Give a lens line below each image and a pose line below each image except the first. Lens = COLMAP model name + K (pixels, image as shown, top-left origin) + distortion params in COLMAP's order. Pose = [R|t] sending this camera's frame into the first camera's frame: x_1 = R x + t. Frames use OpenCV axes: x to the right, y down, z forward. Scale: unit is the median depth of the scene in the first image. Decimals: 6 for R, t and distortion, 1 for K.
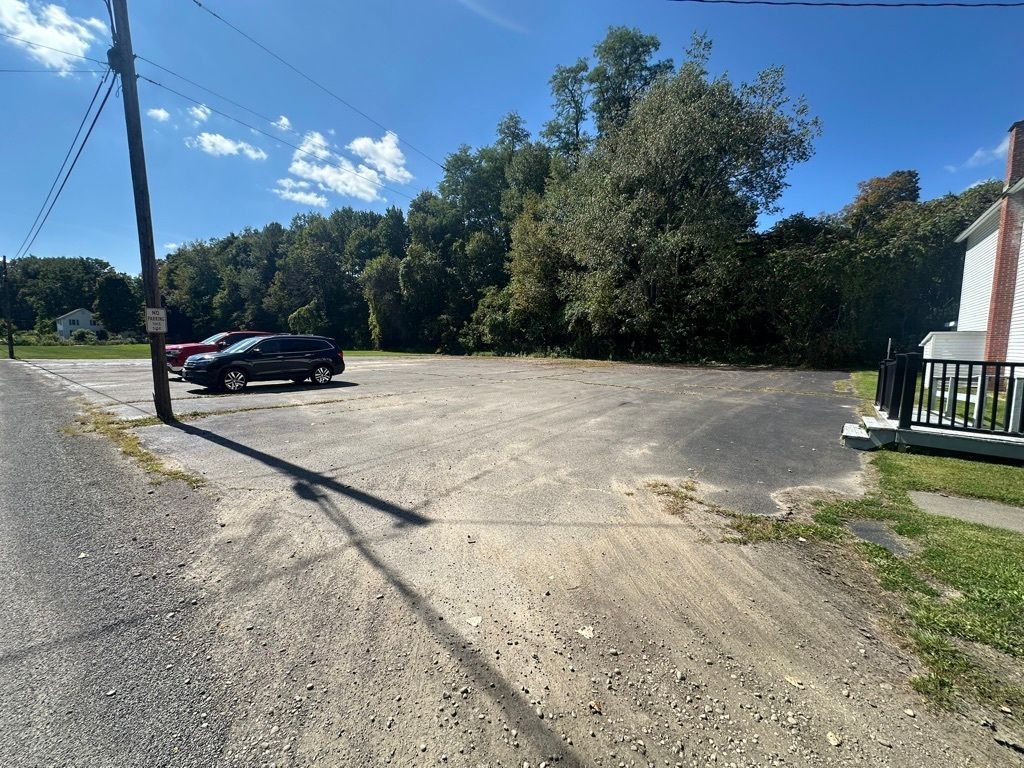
lens RADIAL K [[407.6, 0, 511.2], [0, 407.6, 384.5], [0, 0, 1]] dist [-0.004581, 0.000695]
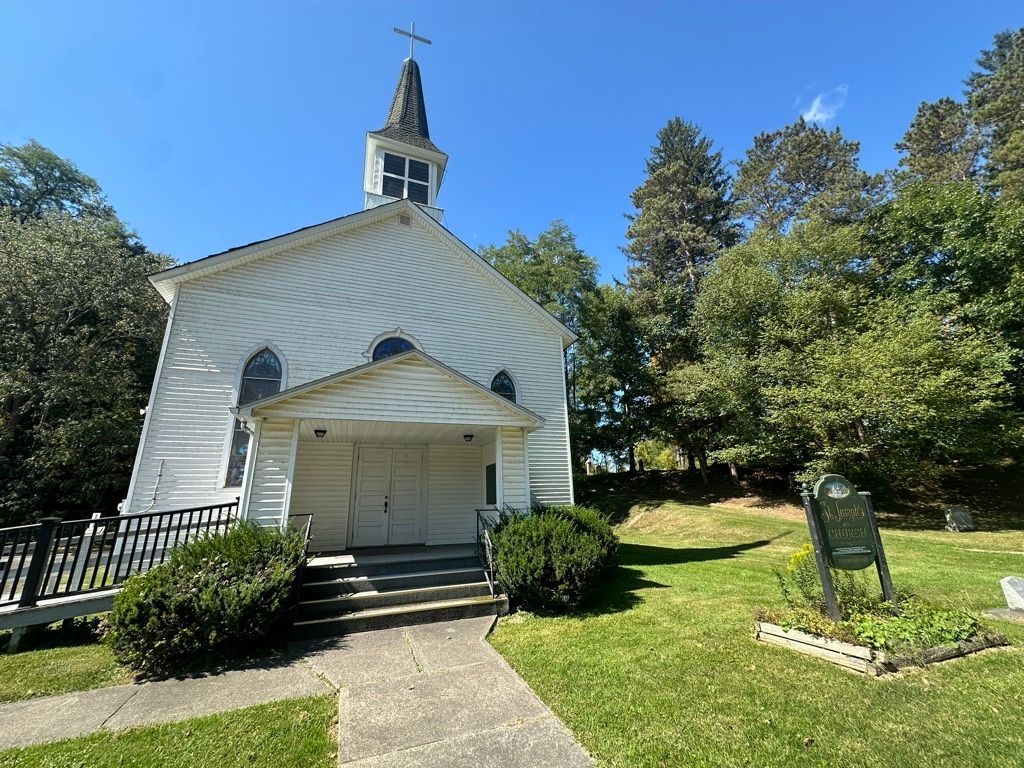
lens RADIAL K [[407.6, 0, 511.2], [0, 407.6, 384.5], [0, 0, 1]] dist [-0.004581, 0.000695]
pose [[0.506765, 0.225809, 0.831985, 0.369301], [0.121810, 0.936647, -0.328411, 0.027113], [-0.853435, 0.267772, 0.447155, -0.260743]]
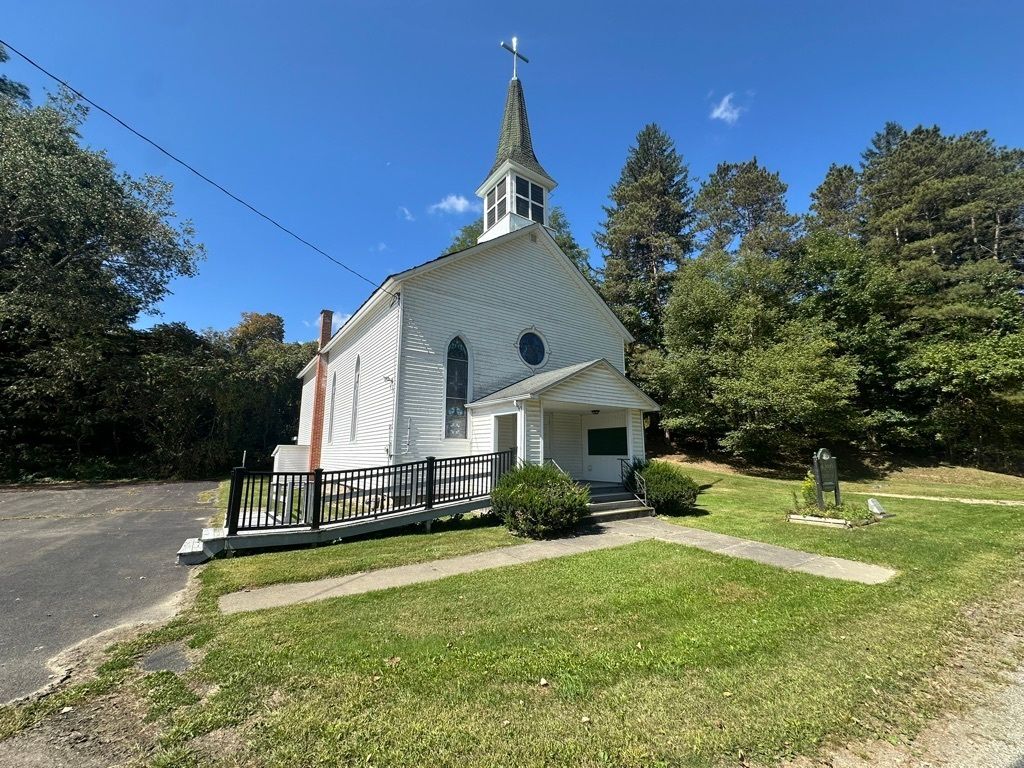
lens RADIAL K [[407.6, 0, 511.2], [0, 407.6, 384.5], [0, 0, 1]] dist [-0.004581, 0.000695]
pose [[0.281725, 0.155631, 0.946789, 0.015384], [0.096148, 0.977212, -0.189242, -0.004162], [-0.954666, 0.144346, 0.260342, -0.031848]]
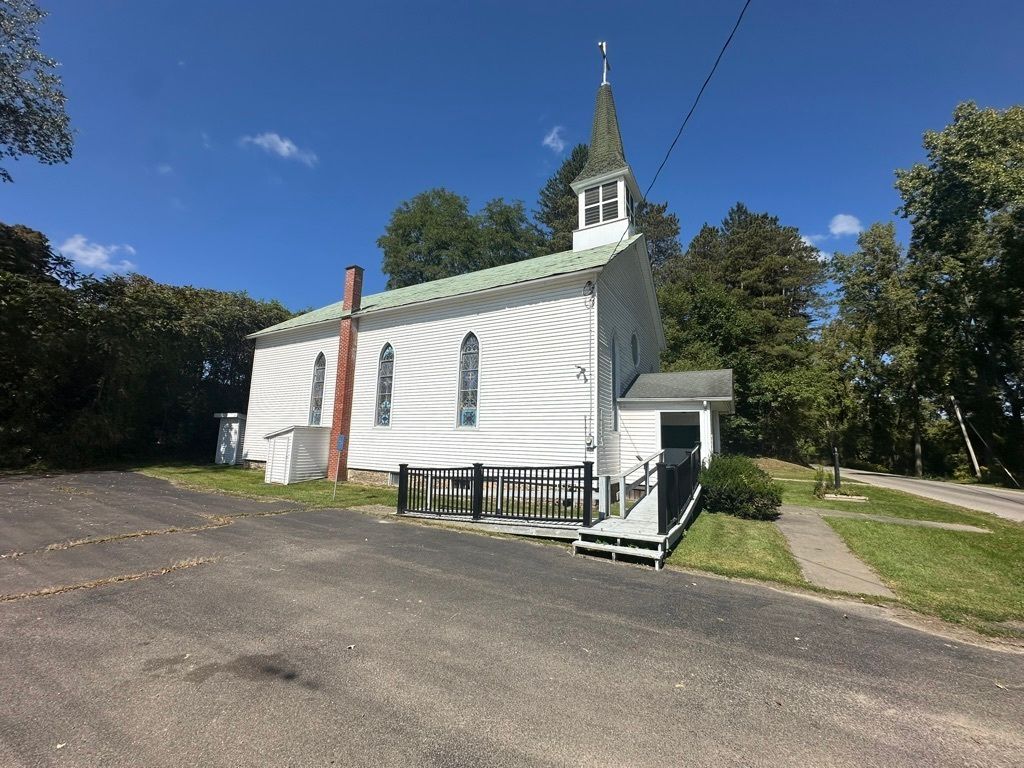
lens RADIAL K [[407.6, 0, 511.2], [0, 407.6, 384.5], [0, 0, 1]] dist [-0.004581, 0.000695]
pose [[-0.145288, 0.130323, 0.980769, -0.025392], [0.070905, 0.990109, -0.121061, -0.057489], [-0.986845, 0.051953, -0.153092, 0.492798]]
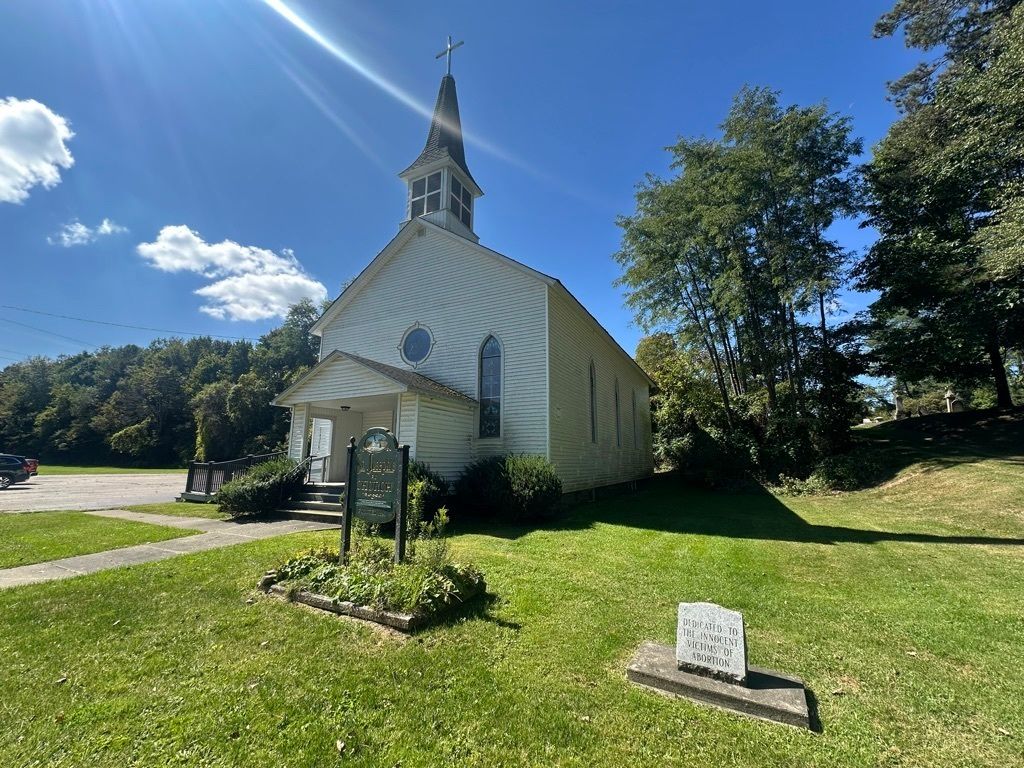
lens RADIAL K [[407.6, 0, 511.2], [0, 407.6, 384.5], [0, 0, 1]] dist [-0.004581, 0.000695]
pose [[0.980707, 0.029352, 0.193265, 0.783134], [0.026599, 0.959431, -0.280687, 0.073600], [-0.193663, 0.280413, 0.940140, -0.606085]]
